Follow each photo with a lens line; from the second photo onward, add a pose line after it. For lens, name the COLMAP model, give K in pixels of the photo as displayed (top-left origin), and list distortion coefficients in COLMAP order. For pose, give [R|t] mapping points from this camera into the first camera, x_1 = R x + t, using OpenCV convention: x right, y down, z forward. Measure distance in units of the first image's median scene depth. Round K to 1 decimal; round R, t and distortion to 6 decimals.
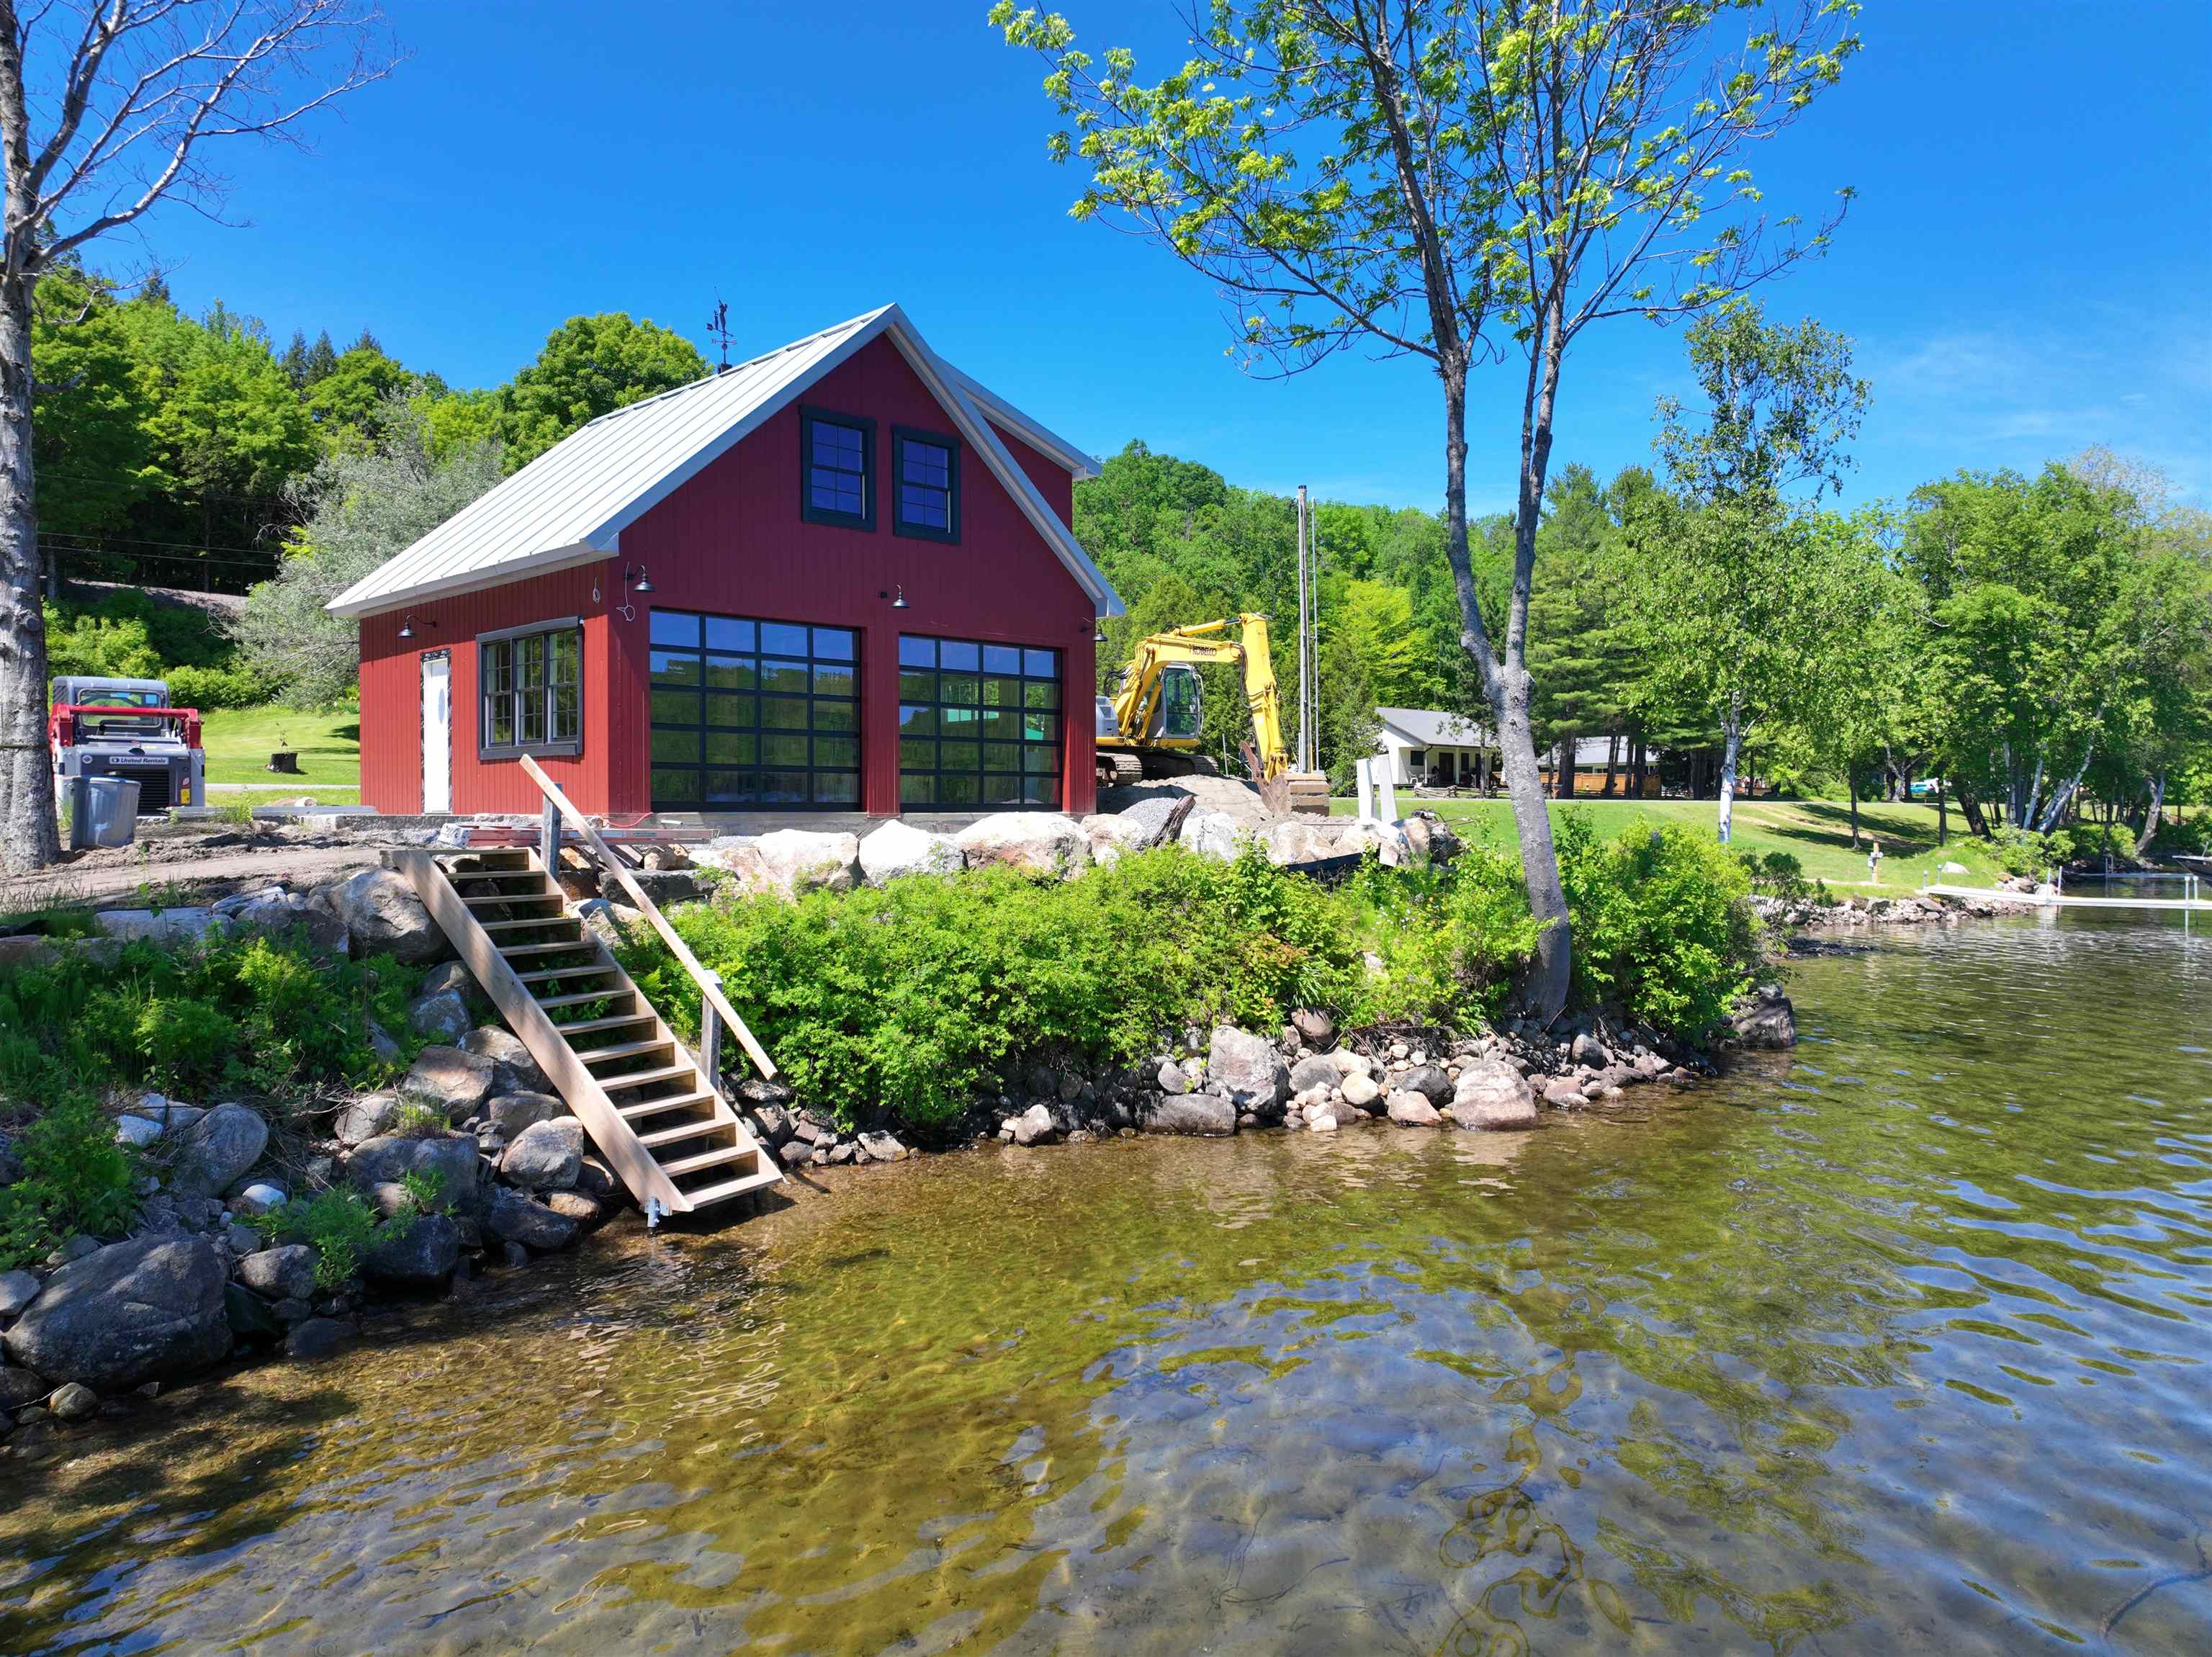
lens RADIAL K [[1551.9, 0, 1106.0], [0, 1551.9, 828.5], [0, 0, 1]] dist [0.001744, 0.004628]
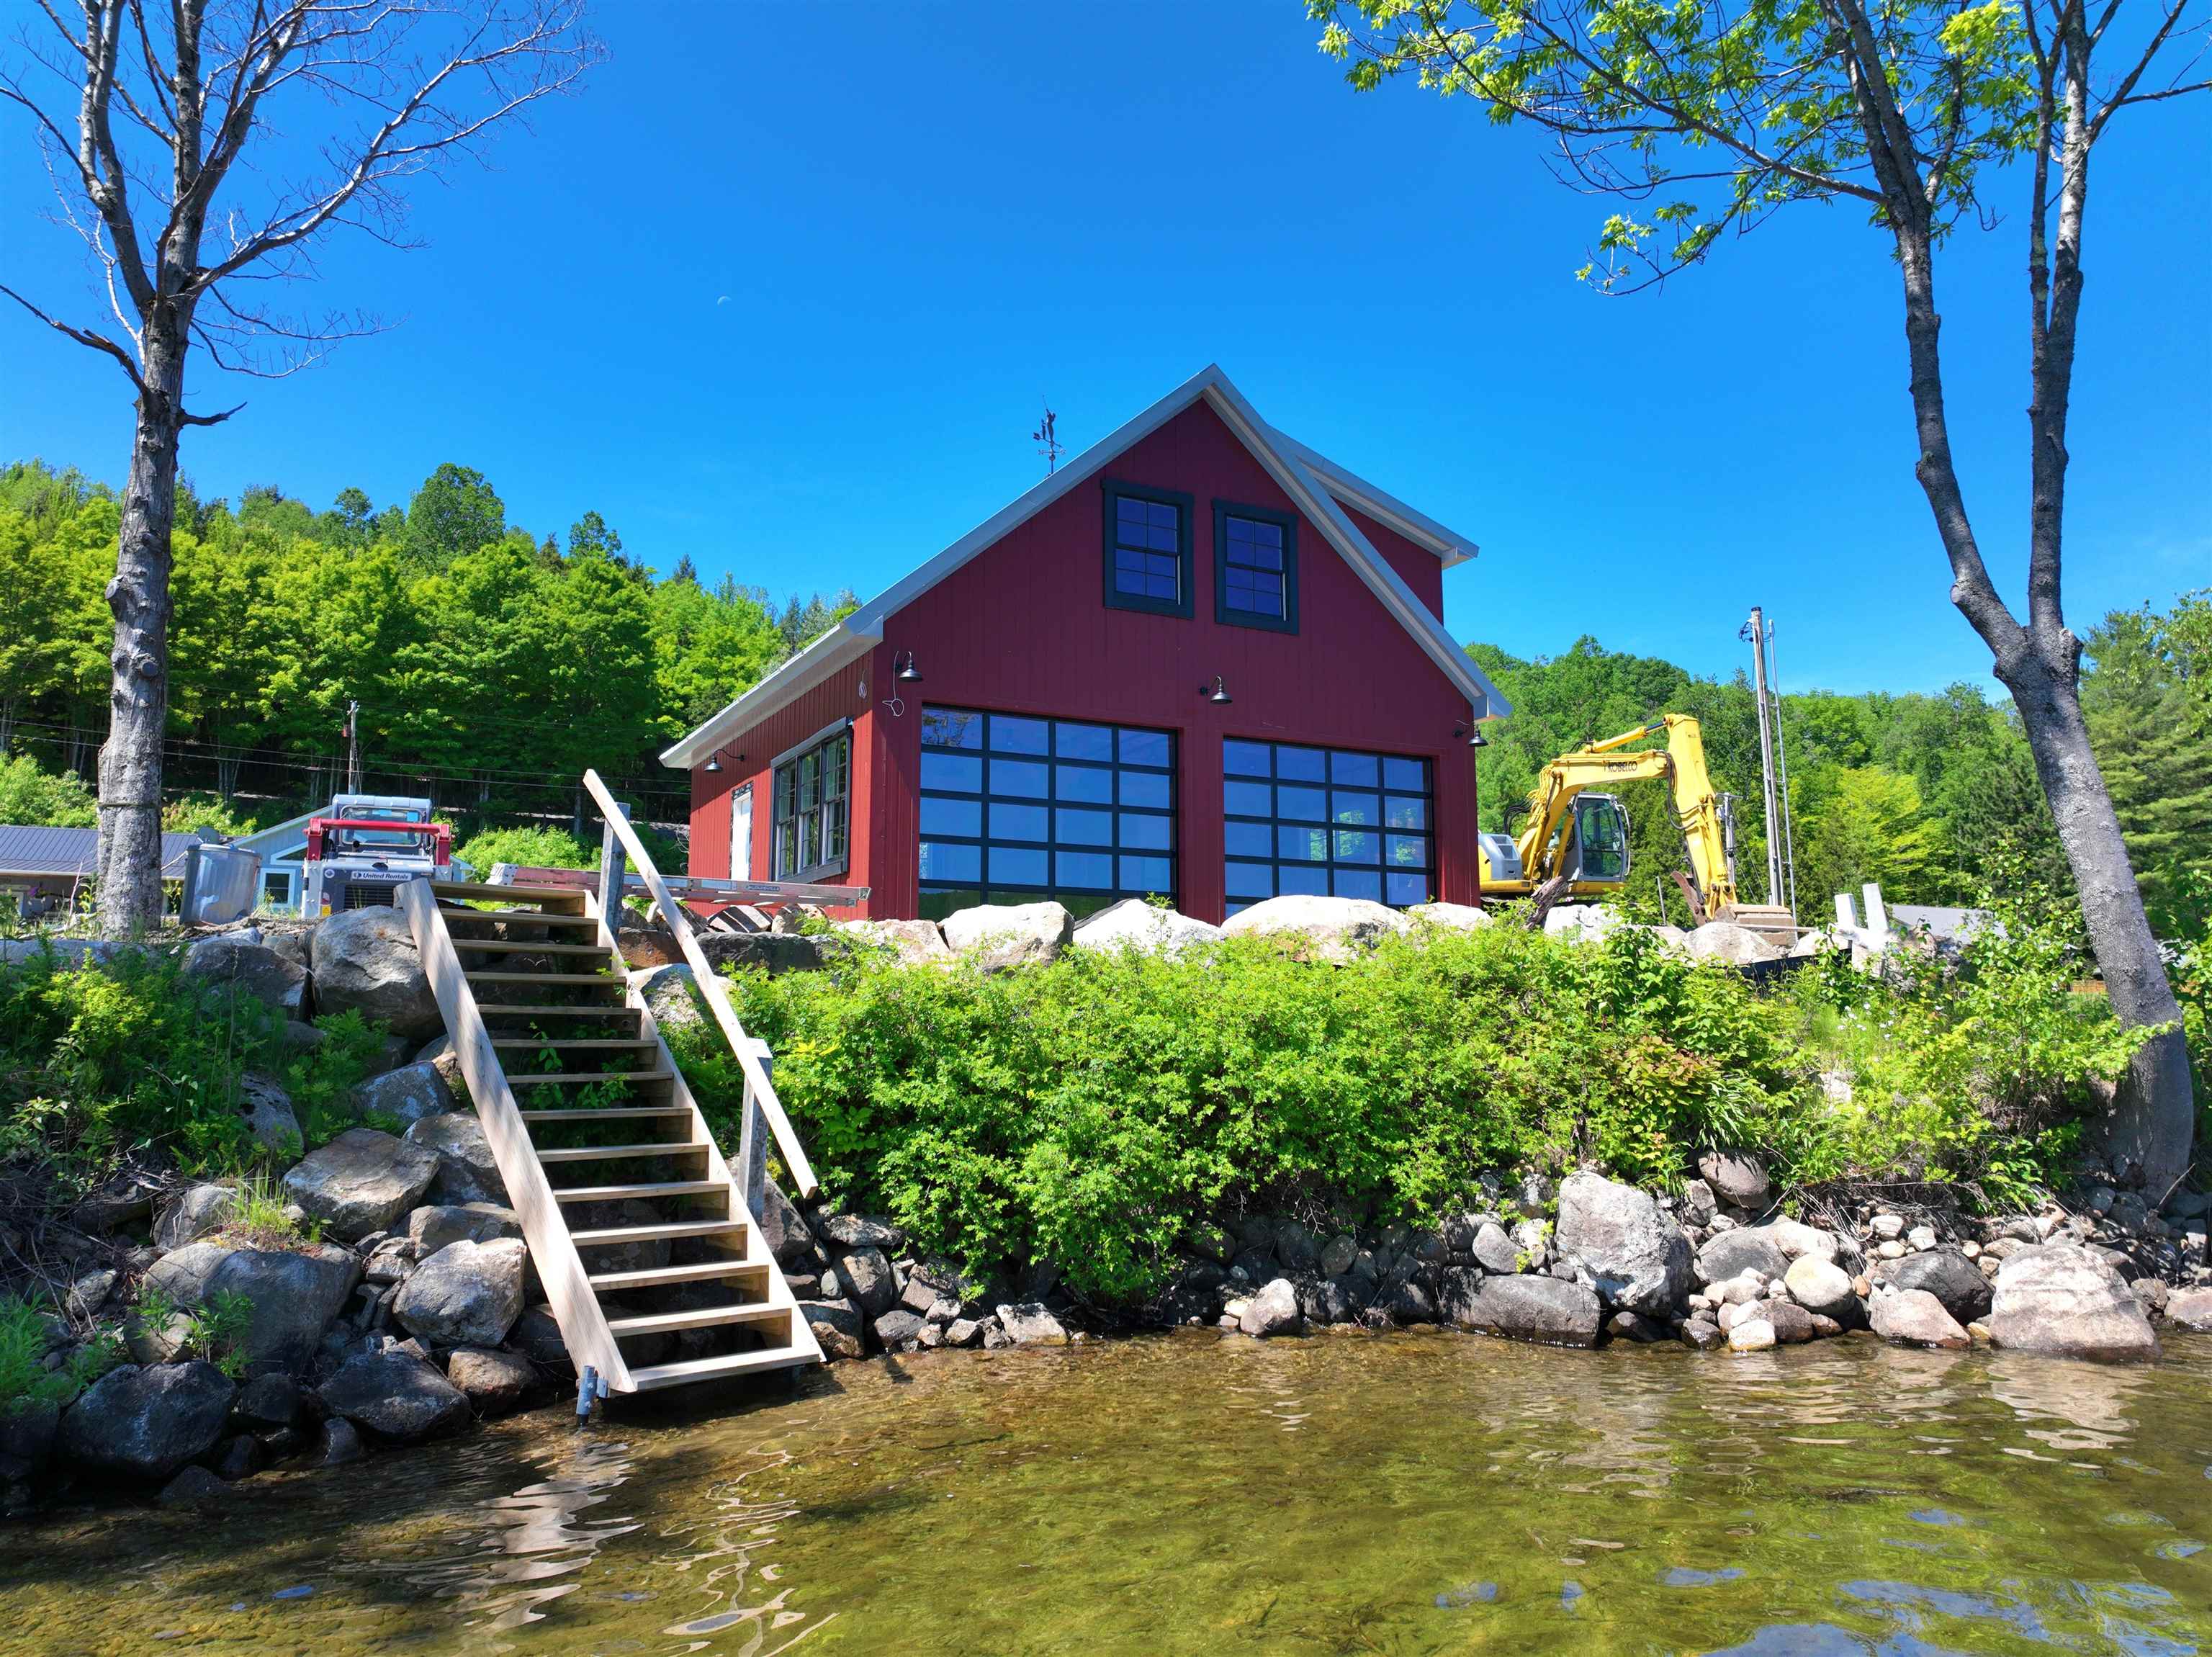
lens RADIAL K [[1551.9, 0, 1106.0], [0, 1551.9, 828.5], [0, 0, 1]] dist [0.001744, 0.004628]
pose [[0.956499, -0.039996, -0.288981, 0.078306], [-0.003473, 0.988927, -0.148364, 0.082003], [0.291715, 0.142914, 0.945769, 0.309854]]
